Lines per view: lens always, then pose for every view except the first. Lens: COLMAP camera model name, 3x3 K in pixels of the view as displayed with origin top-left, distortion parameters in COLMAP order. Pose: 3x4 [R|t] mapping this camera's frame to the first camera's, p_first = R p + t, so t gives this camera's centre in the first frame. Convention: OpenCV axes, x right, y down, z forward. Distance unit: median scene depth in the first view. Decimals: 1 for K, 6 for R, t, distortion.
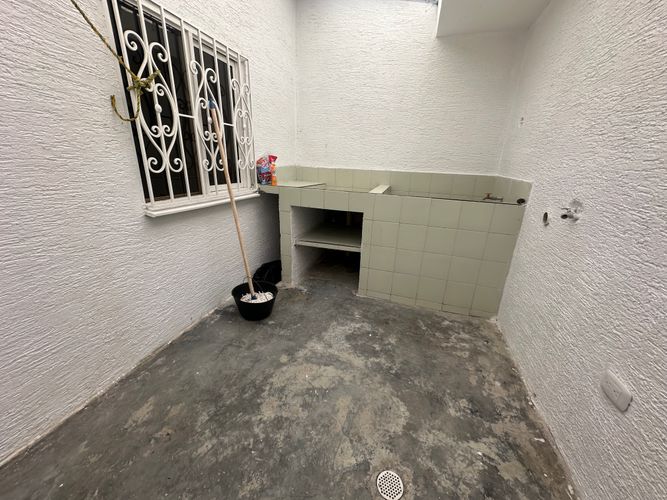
lens RADIAL K [[265.8, 0, 333.9], [0, 265.8, 249.4], [0, 0, 1]] dist [-0.001798, 0.000045]
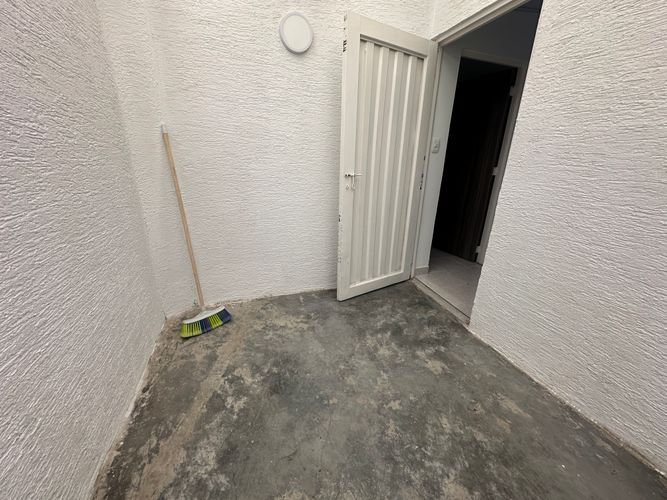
lens RADIAL K [[265.8, 0, 333.9], [0, 265.8, 249.4], [0, 0, 1]] dist [-0.001798, 0.000045]
pose [[-0.801293, 0.145321, -0.580354, 0.369268], [-0.243252, 0.807111, 0.537960, -0.287198], [0.546587, 0.572236, -0.611383, 0.825781]]
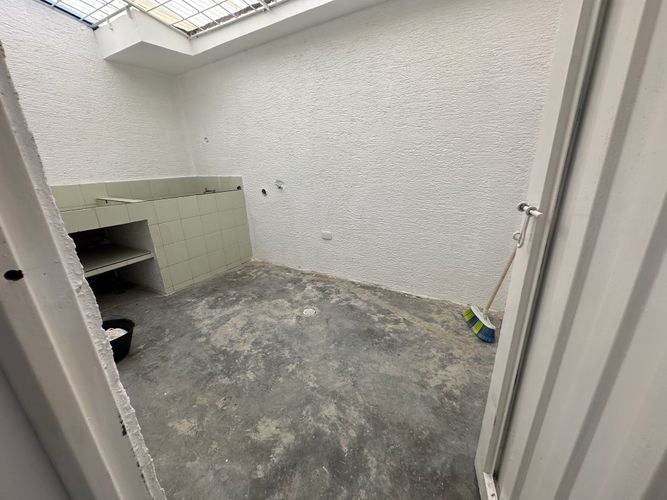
lens RADIAL K [[265.8, 0, 333.9], [0, 265.8, 249.4], [0, 0, 1]] dist [-0.001798, 0.000045]
pose [[0.227846, -0.346198, 0.910073, -1.180628], [0.351890, 0.900763, 0.254557, -0.054669], [-0.907887, 0.262246, 0.327059, -0.036710]]
